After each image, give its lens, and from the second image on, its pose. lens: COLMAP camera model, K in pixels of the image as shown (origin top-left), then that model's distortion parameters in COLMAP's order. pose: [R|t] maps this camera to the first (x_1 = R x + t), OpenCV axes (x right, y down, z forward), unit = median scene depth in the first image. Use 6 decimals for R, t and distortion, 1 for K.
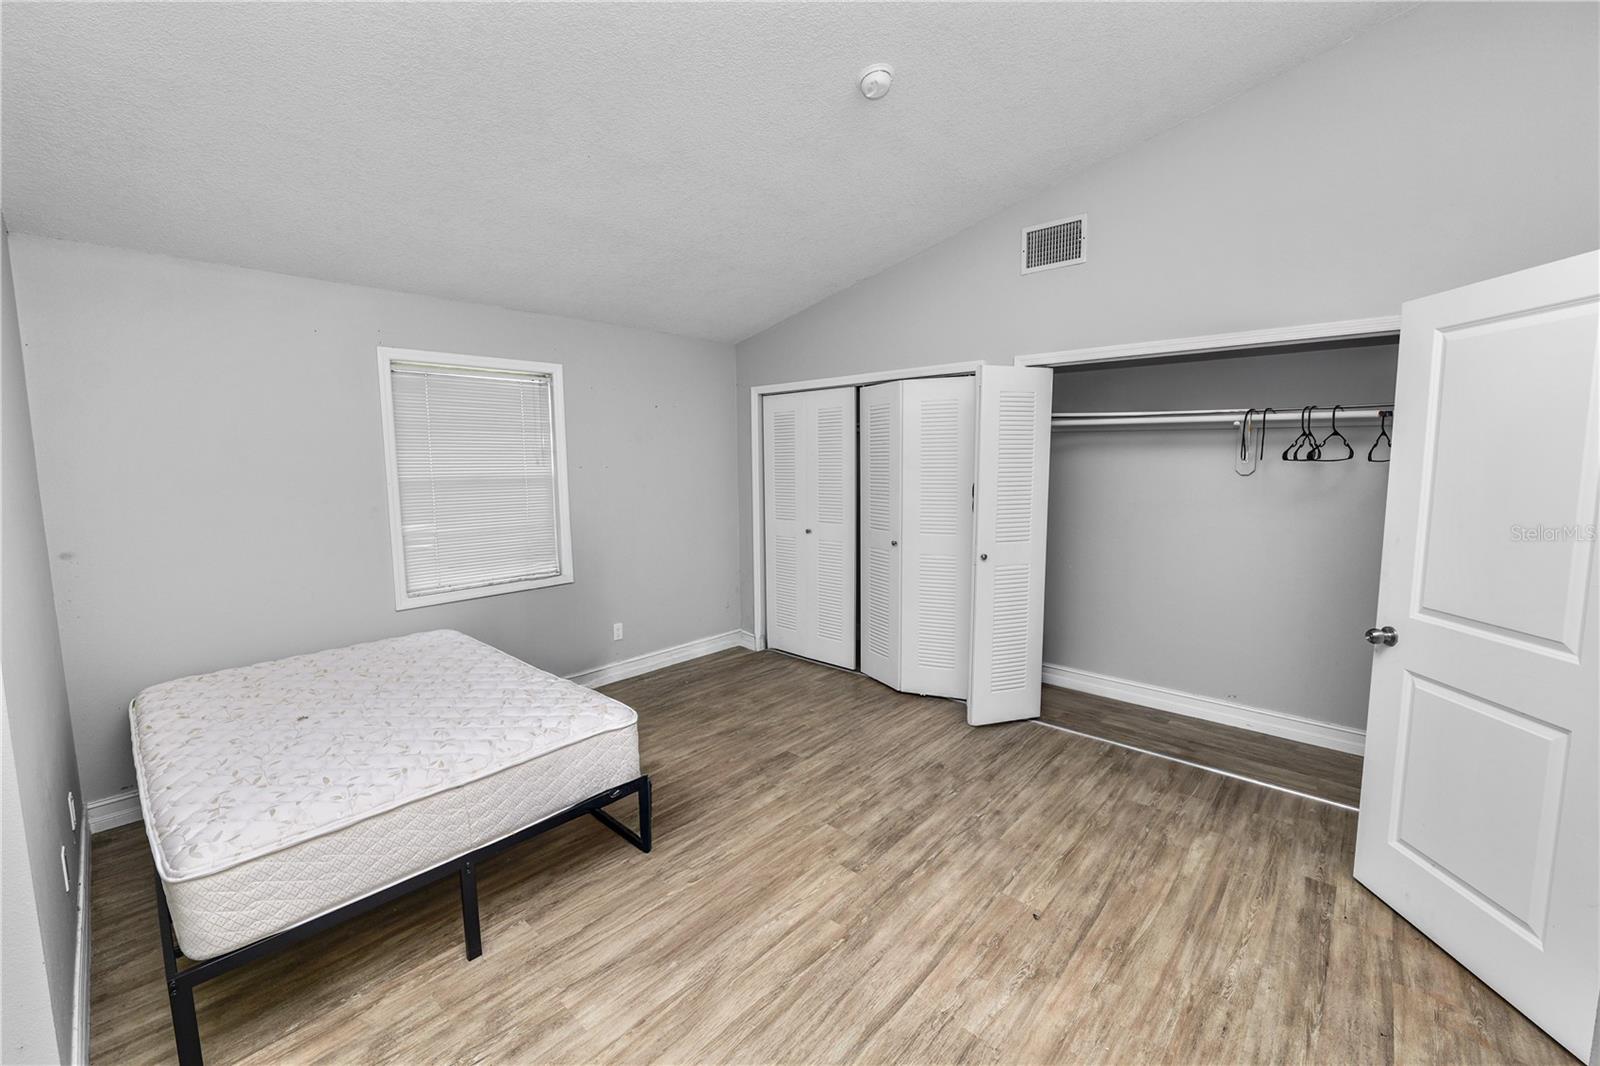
lens RADIAL K [[651.4, 0, 796.4], [0, 651.4, 528.3], [0, 0, 1]] dist [-0.014017, 0.000343]
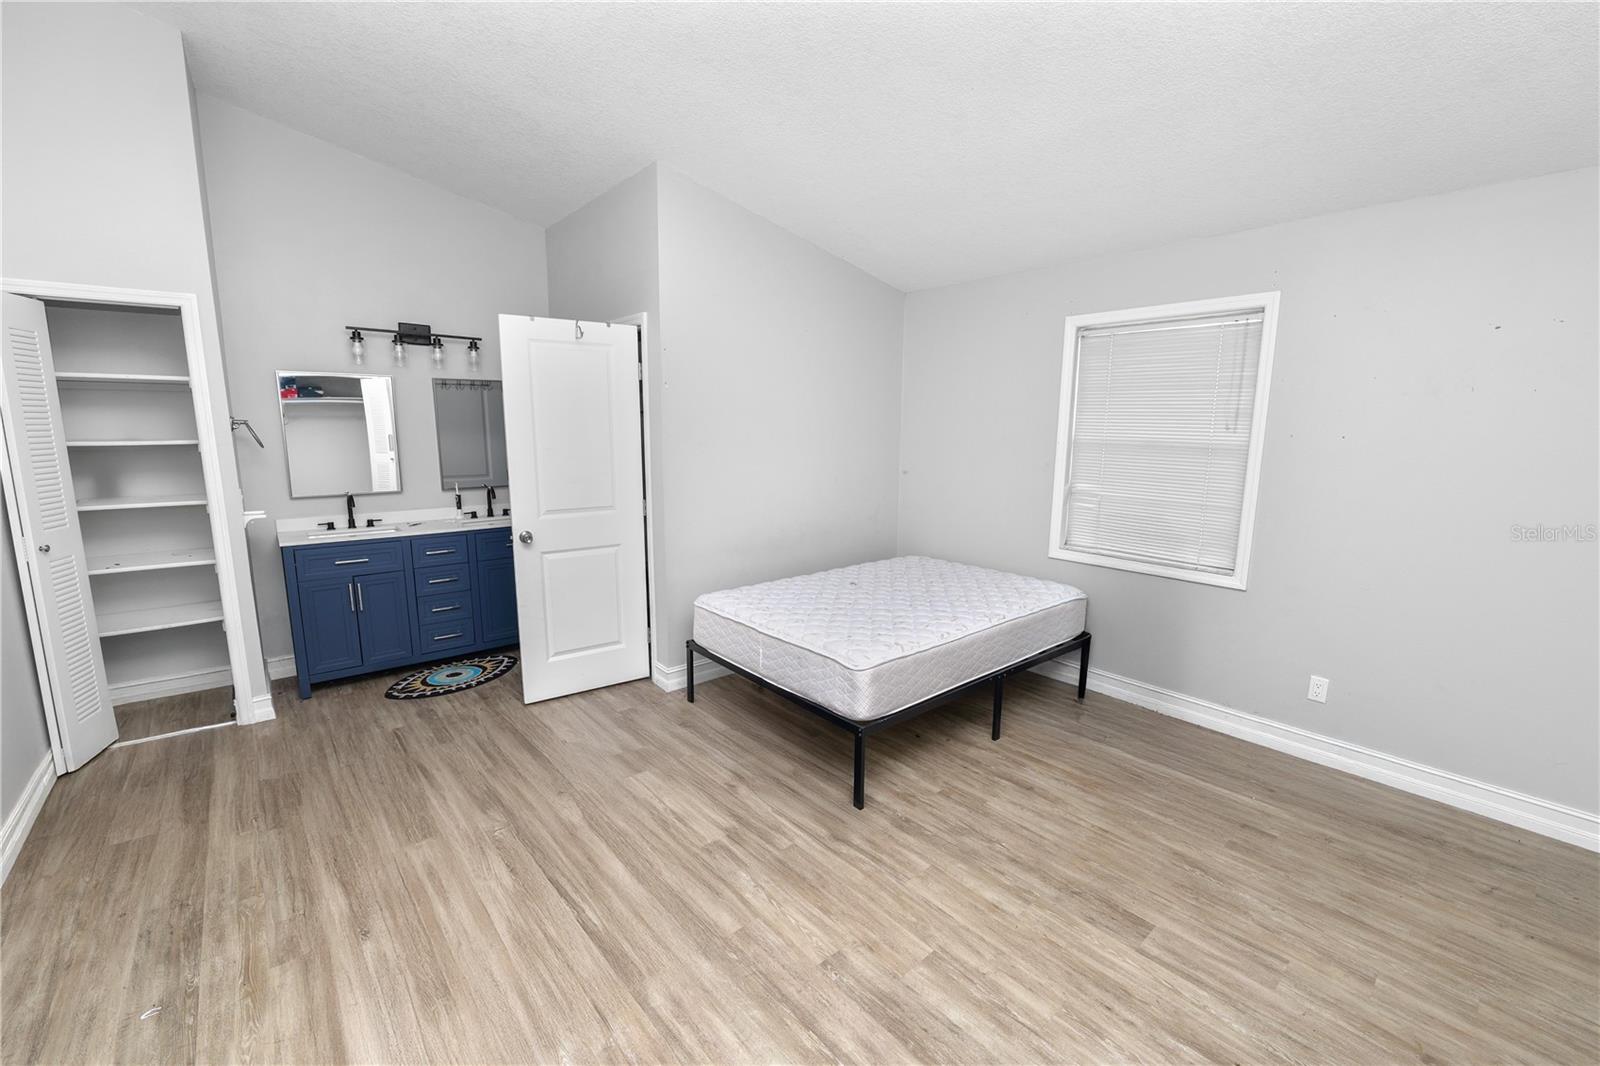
lens RADIAL K [[651.4, 0, 796.4], [0, 651.4, 528.3], [0, 0, 1]] dist [-0.014017, 0.000343]
pose [[-0.131339, 0.163714, -0.977726, 0.603027], [-0.117905, 0.976689, 0.179378, -0.081007], [0.984301, 0.138839, -0.108974, 0.787295]]
